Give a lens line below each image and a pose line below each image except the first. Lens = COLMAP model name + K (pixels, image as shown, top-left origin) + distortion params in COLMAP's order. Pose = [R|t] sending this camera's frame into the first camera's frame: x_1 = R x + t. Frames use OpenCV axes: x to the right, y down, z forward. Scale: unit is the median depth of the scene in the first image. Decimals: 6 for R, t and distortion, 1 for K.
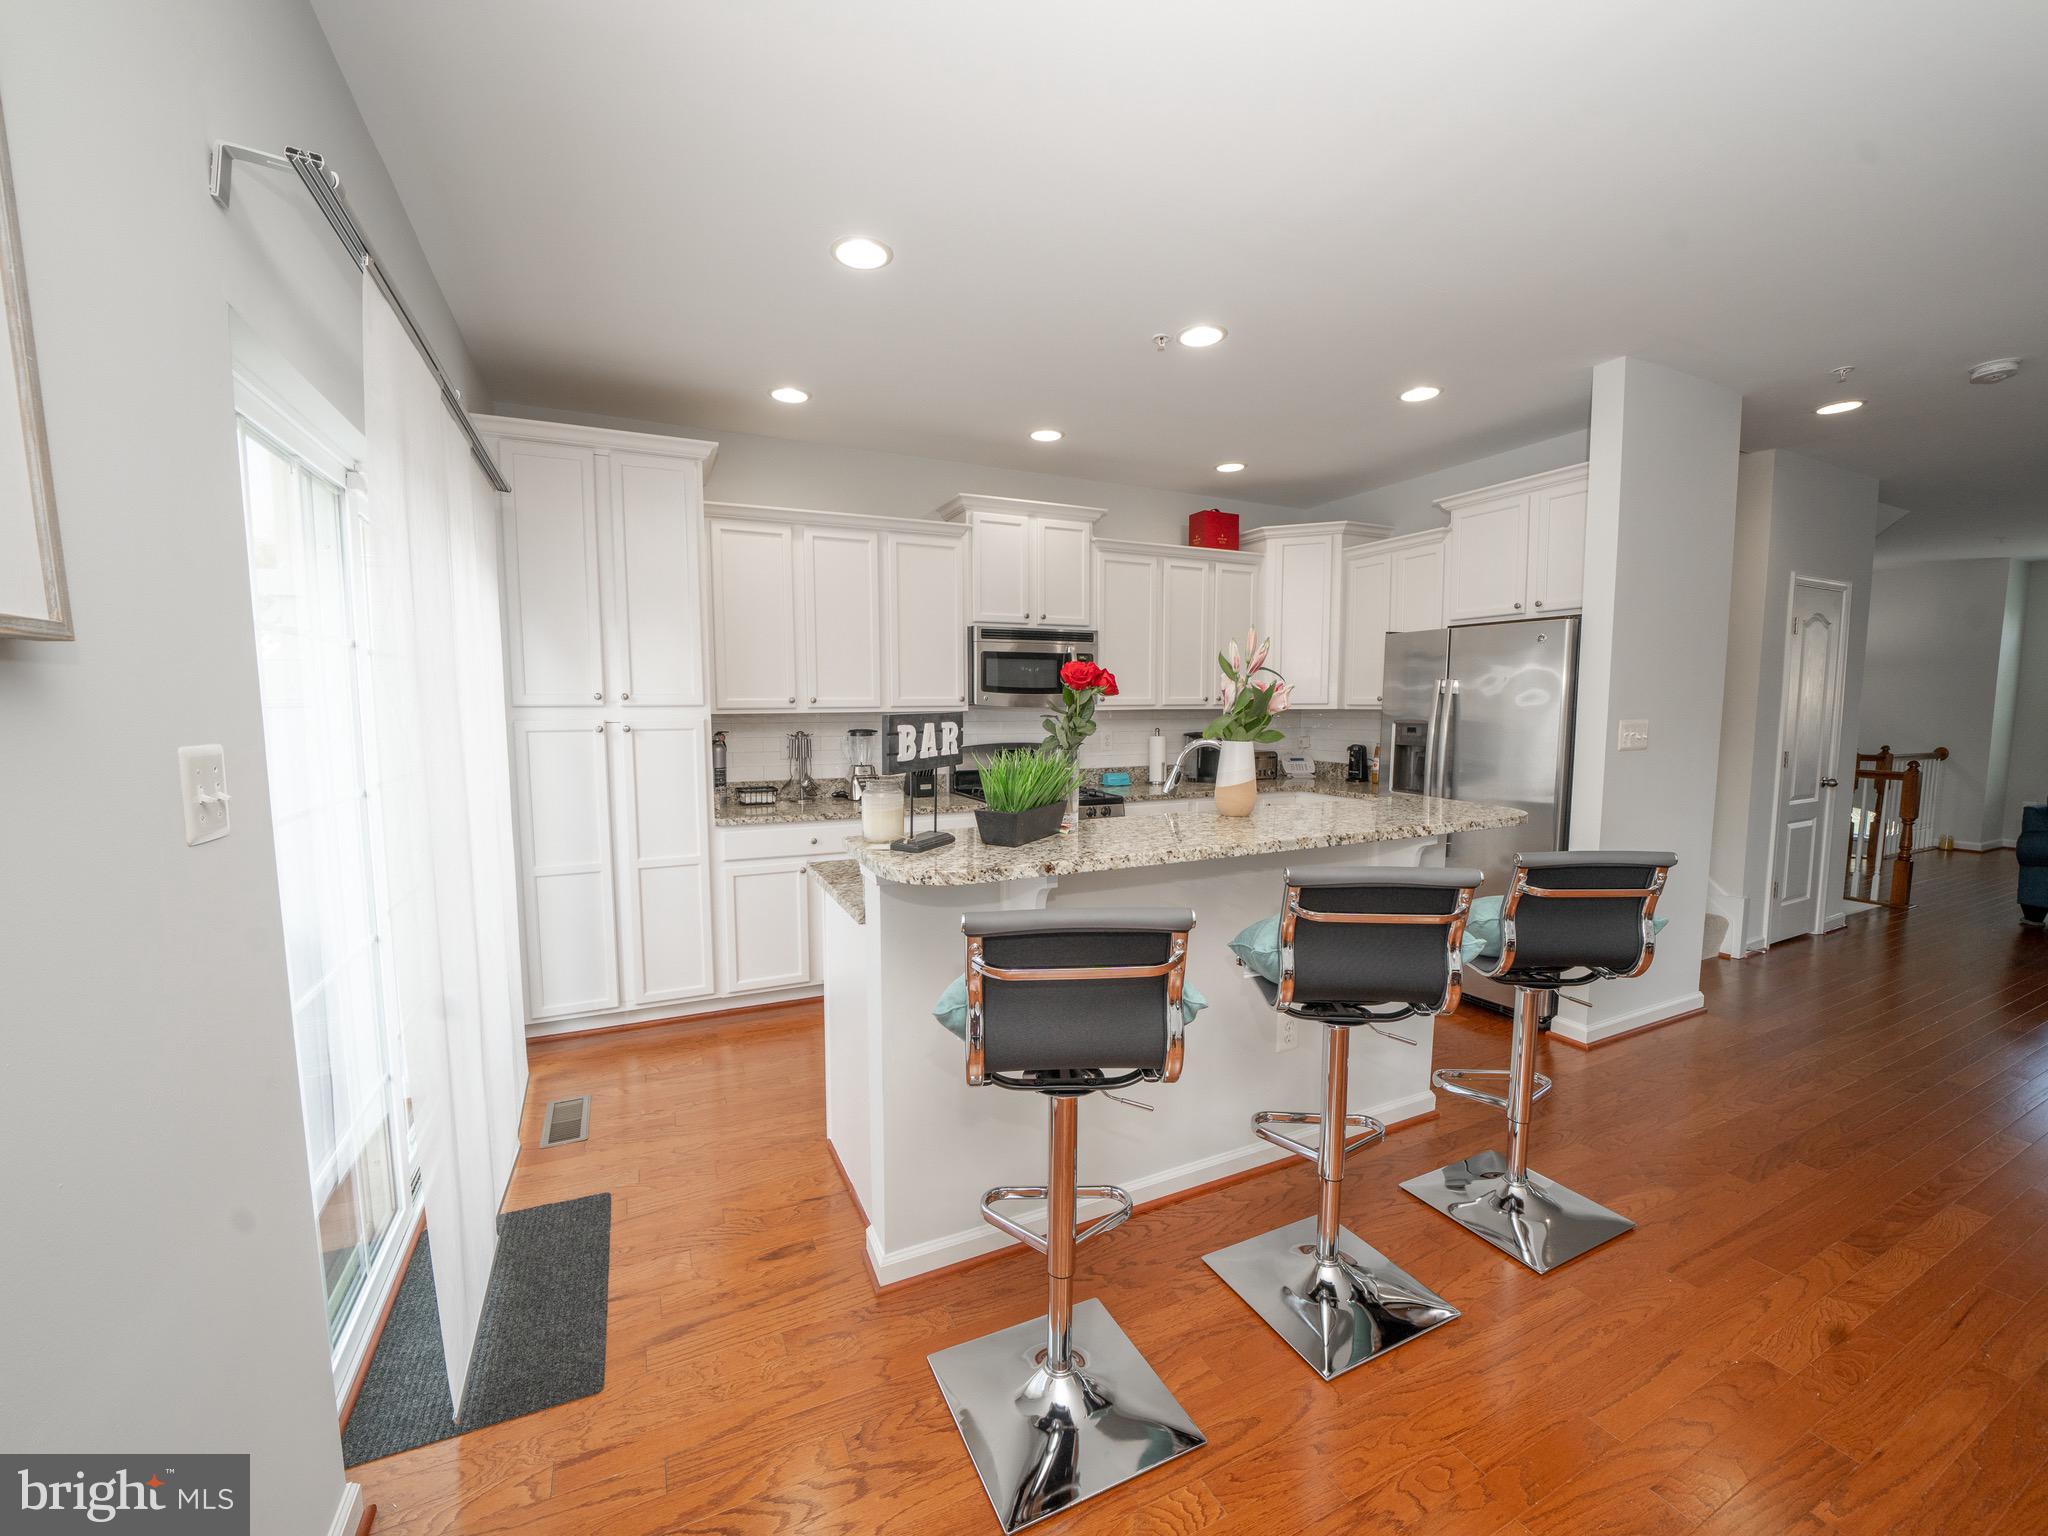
lens RADIAL K [[805.8, 0, 1021.3], [0, 805.8, 762.2], [0, 0, 1]] dist [-0.026998, 0.001073]
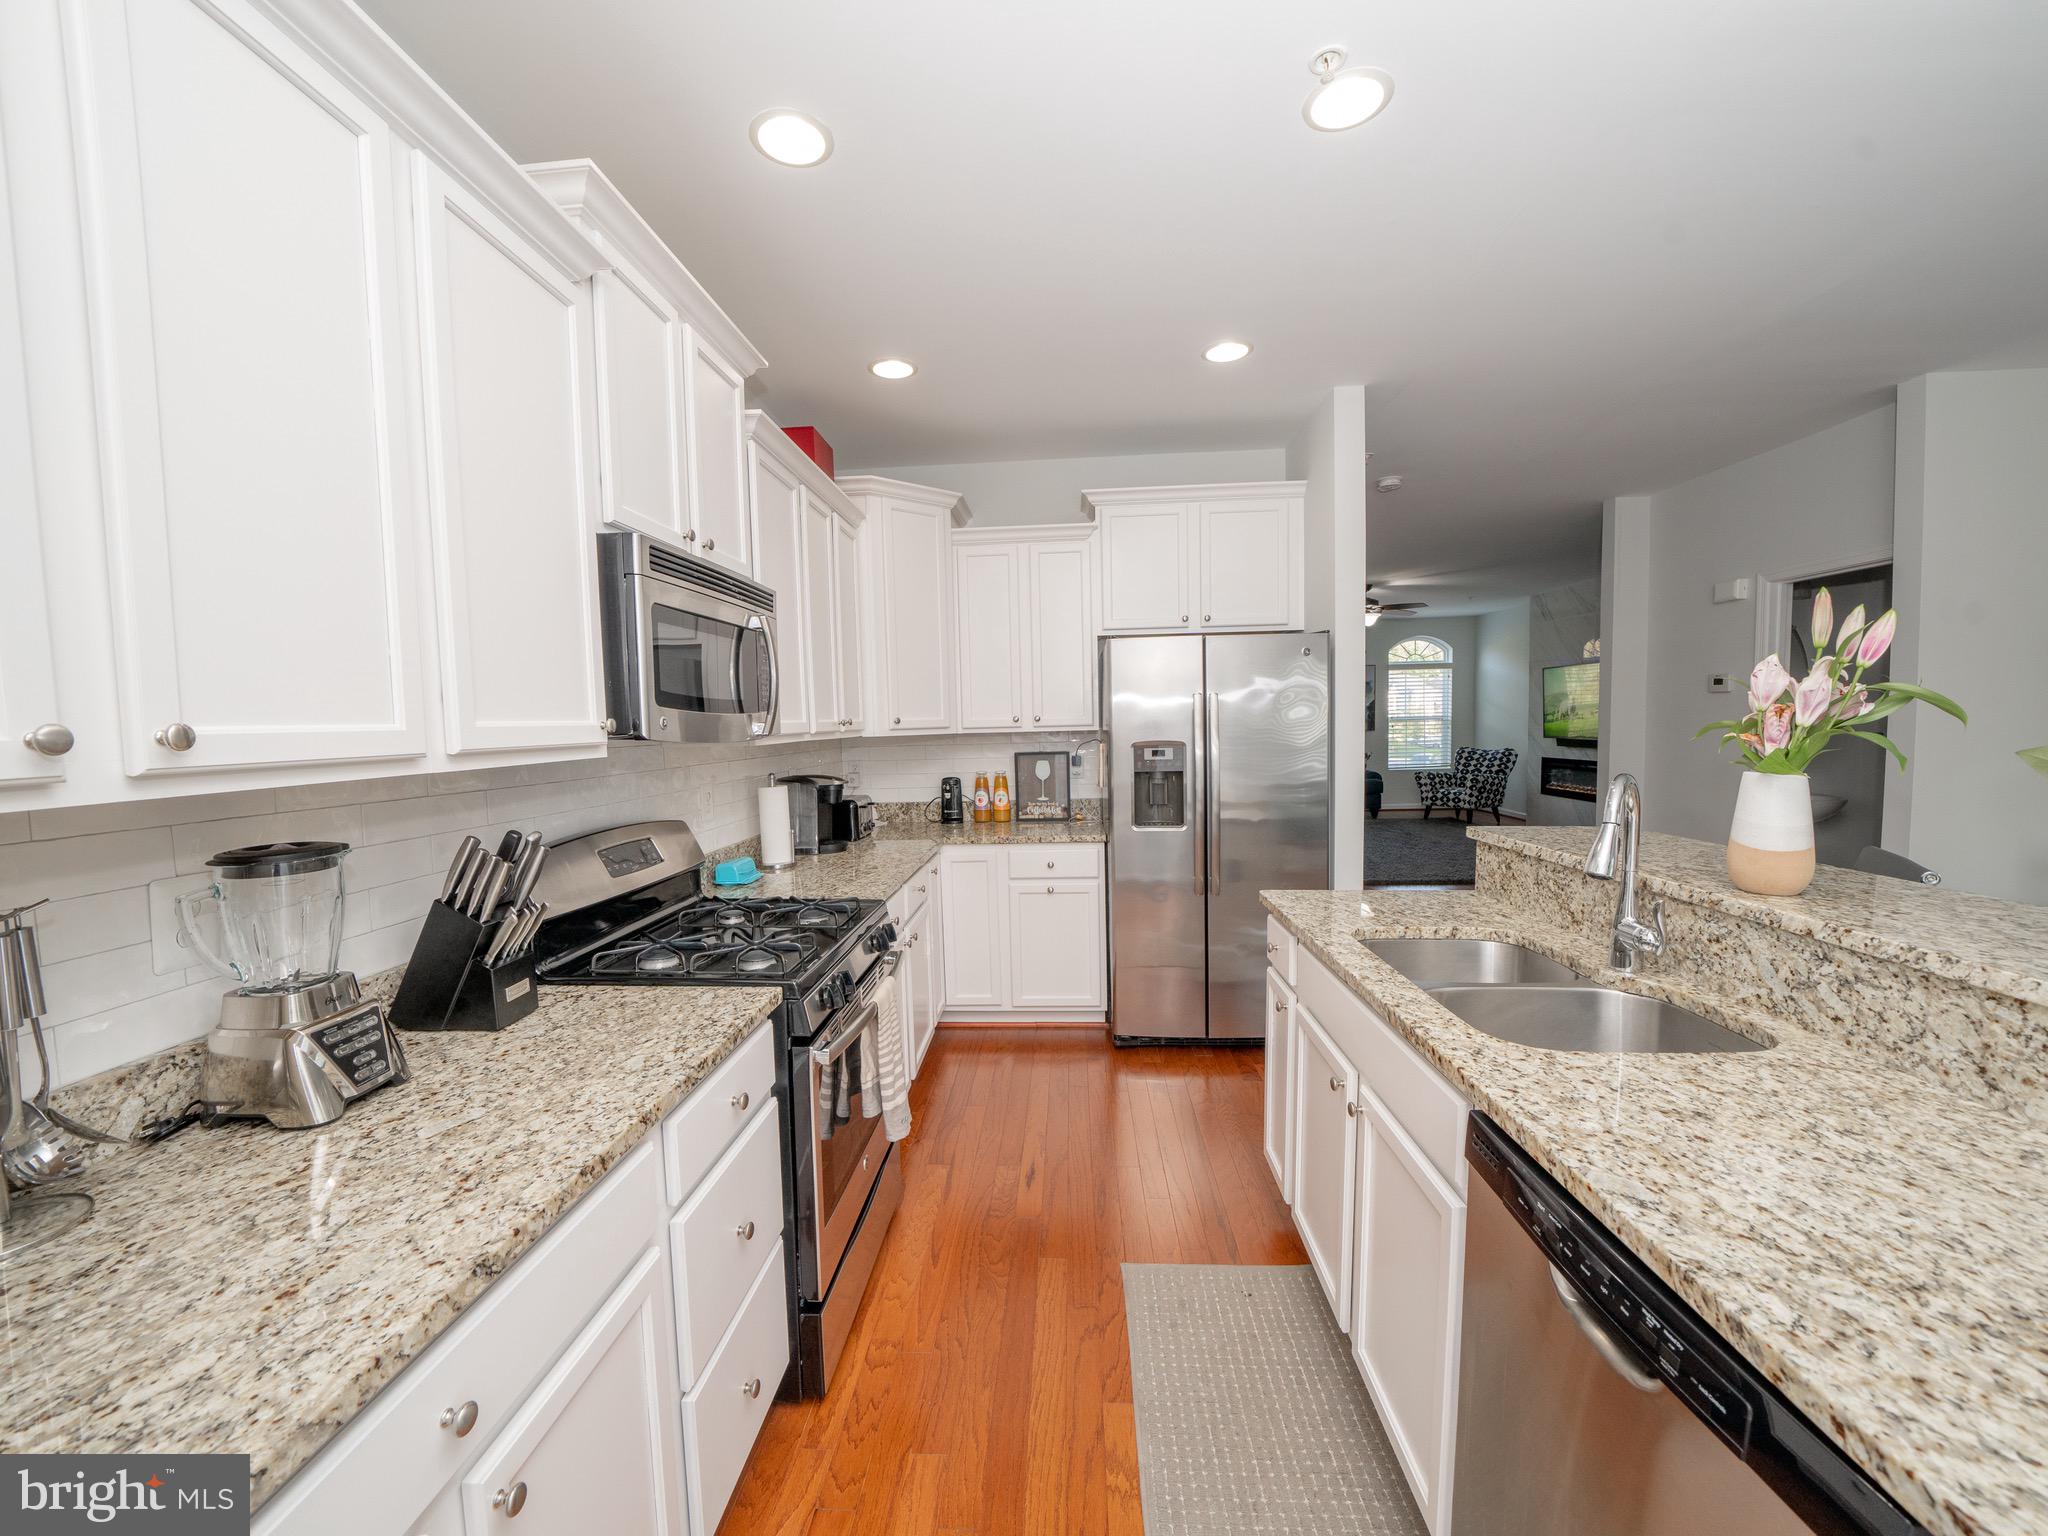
lens RADIAL K [[805.8, 0, 1028.6], [0, 805.8, 777.0], [0, 0, 1]] dist [-0.026998, 0.001073]
pose [[0.484006, -0.071434, 0.872144, -0.300085], [0.090614, 0.995396, 0.031242, -0.048511], [-0.870360, 0.063907, 0.488251, 0.645978]]
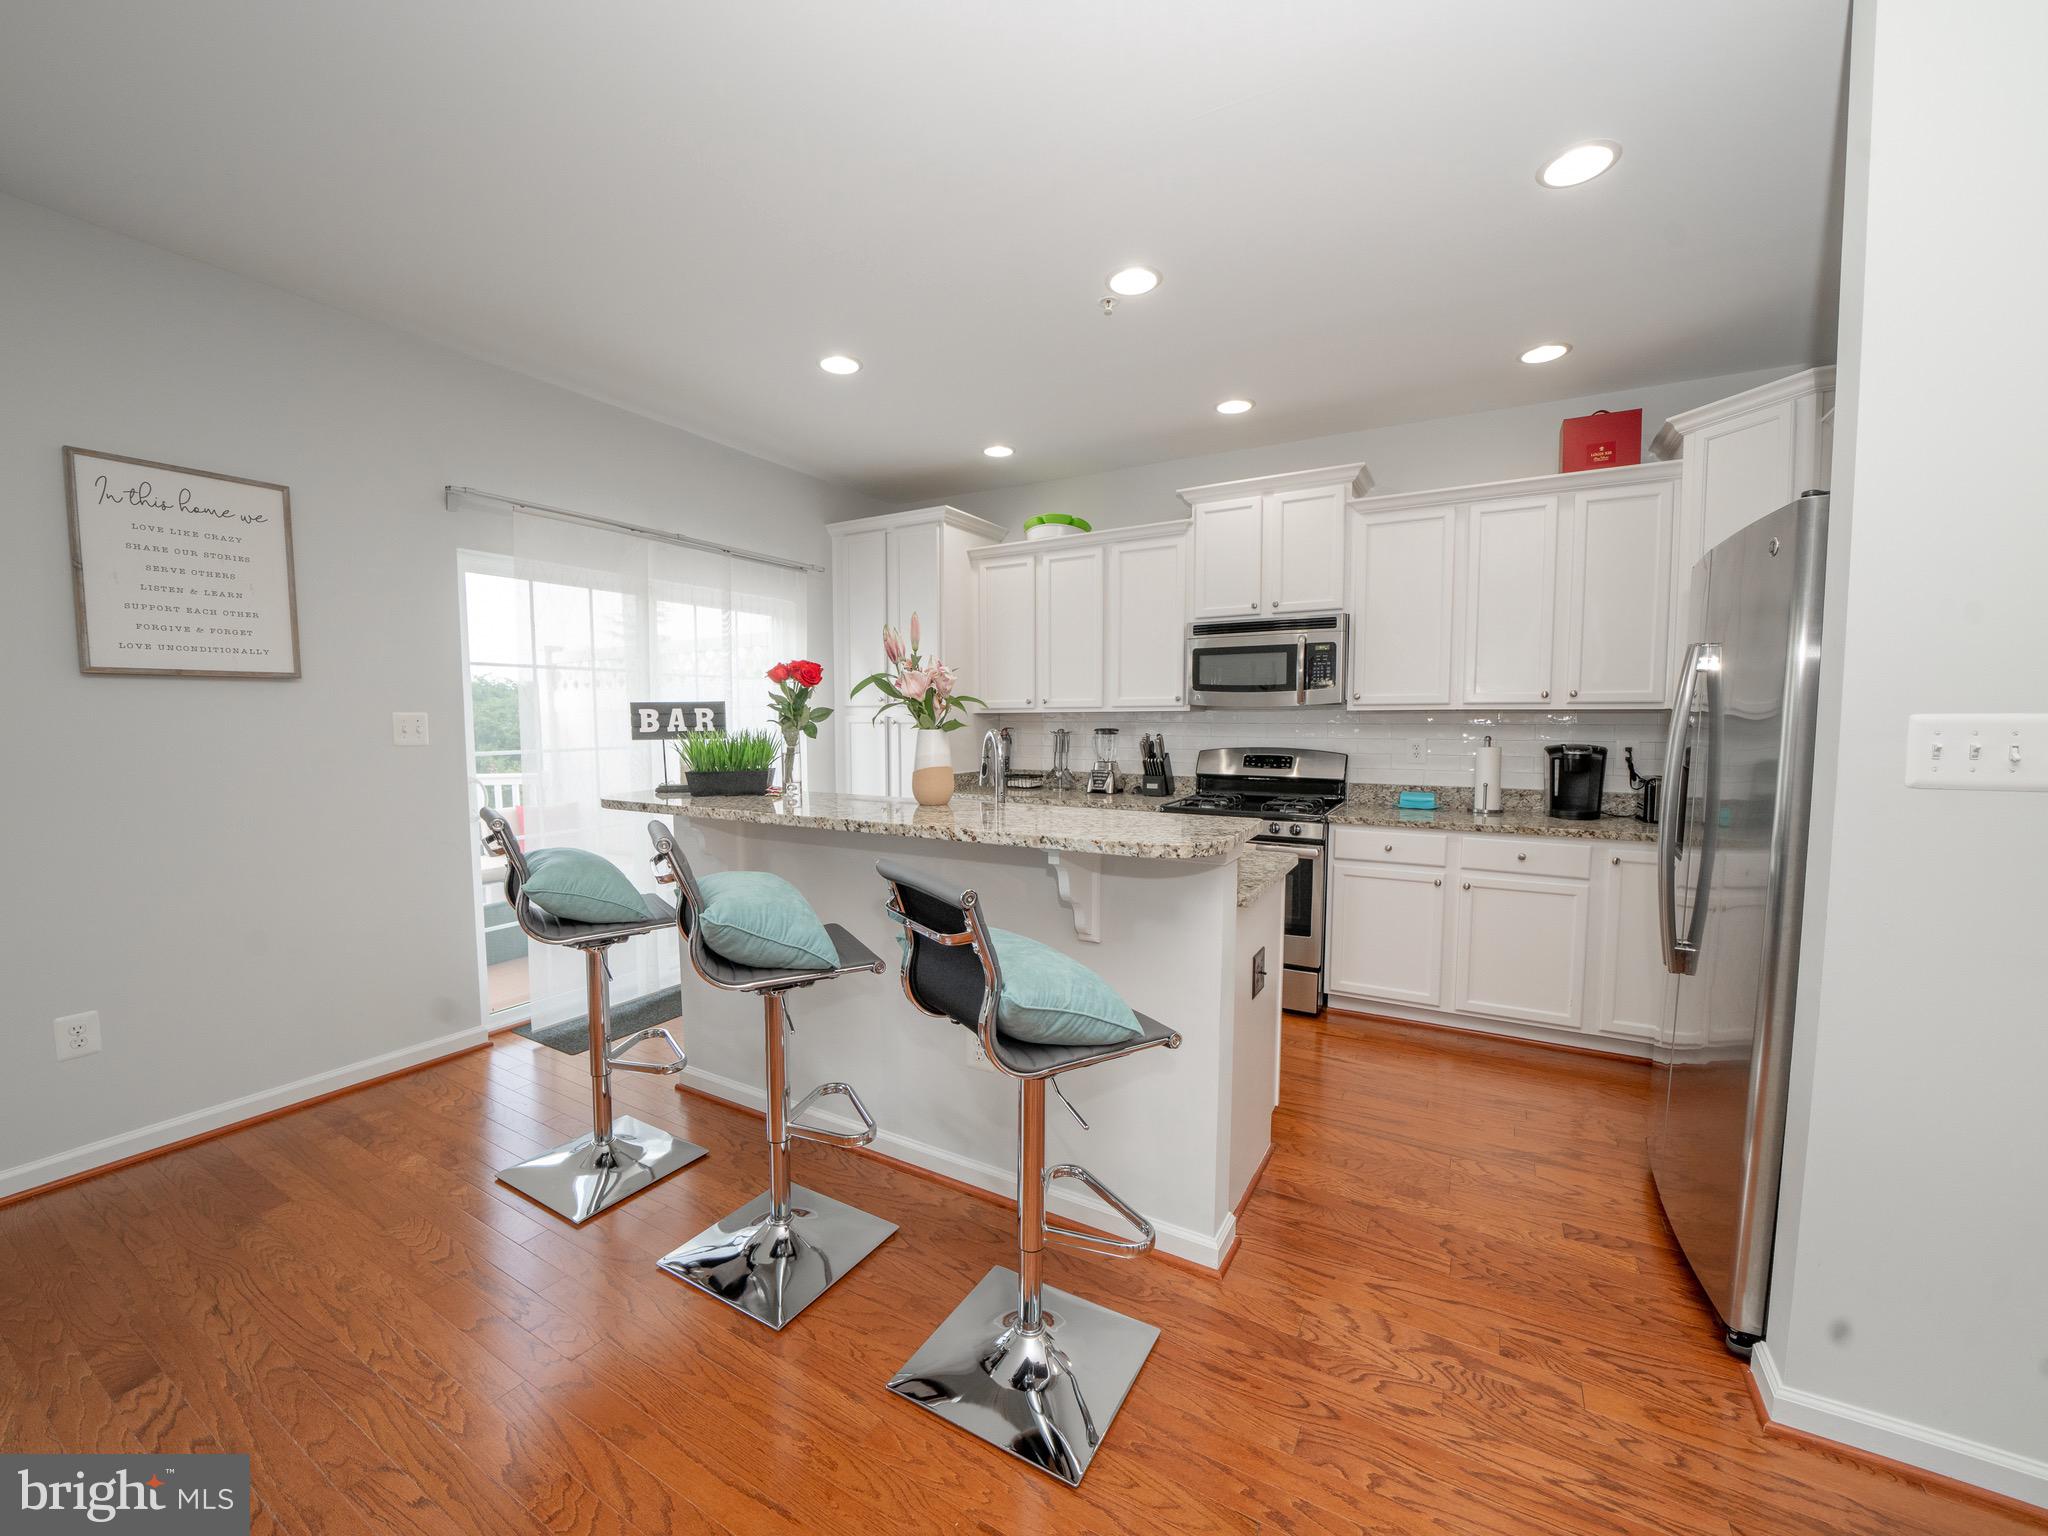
lens RADIAL K [[805.8, 0, 1013.1], [0, 805.8, 769.7], [0, 0, 1]] dist [-0.026998, 0.001073]
pose [[0.569174, 0.054471, -0.820411, 0.614123], [-0.059718, 0.997907, 0.024826, -0.004094], [0.820046, 0.034864, 0.571235, 0.274204]]
